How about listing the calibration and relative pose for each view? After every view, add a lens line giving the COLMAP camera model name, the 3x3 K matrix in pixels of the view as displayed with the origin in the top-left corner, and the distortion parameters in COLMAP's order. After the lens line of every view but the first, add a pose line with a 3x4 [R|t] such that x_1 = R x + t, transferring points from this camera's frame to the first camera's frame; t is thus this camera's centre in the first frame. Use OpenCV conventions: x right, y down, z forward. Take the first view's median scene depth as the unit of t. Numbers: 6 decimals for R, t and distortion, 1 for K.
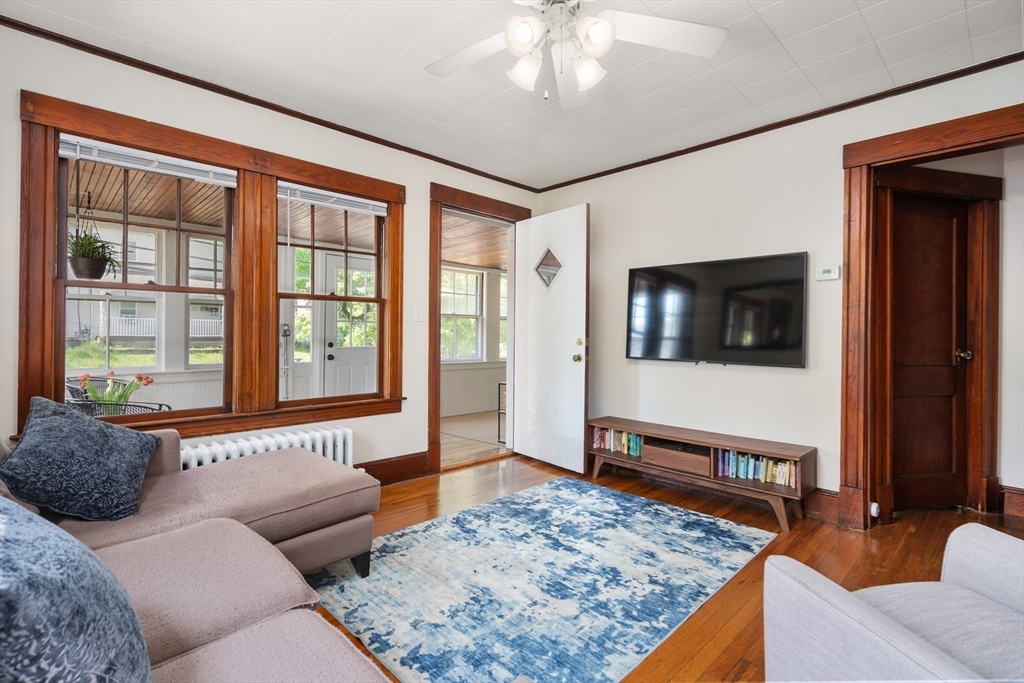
lens RADIAL K [[470.3, 0, 505.4], [0, 470.3, 332.9], [0, 0, 1]] dist [-0.002187, -0.000216]
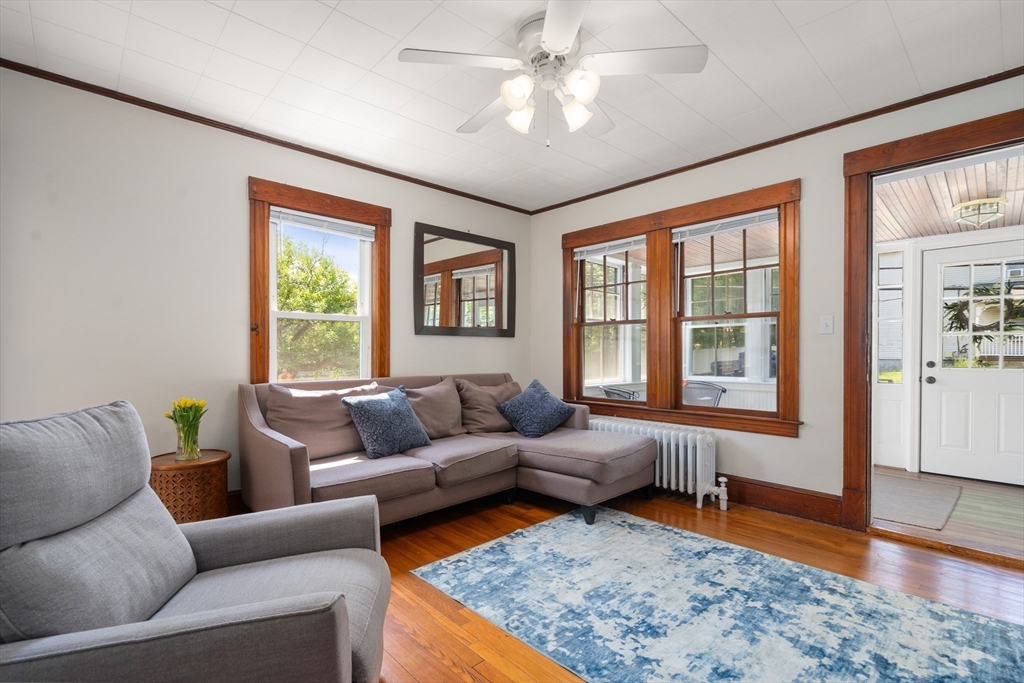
lens RADIAL K [[472.0, 0, 514.9], [0, 472.0, 357.6], [0, 0, 1]] dist [-0.001674, -0.000346]
pose [[0.004811, 0.005611, -0.999973, 0.873830], [0.003553, 0.999978, 0.005628, 0.015224], [0.999982, -0.003580, 0.004791, 0.622961]]
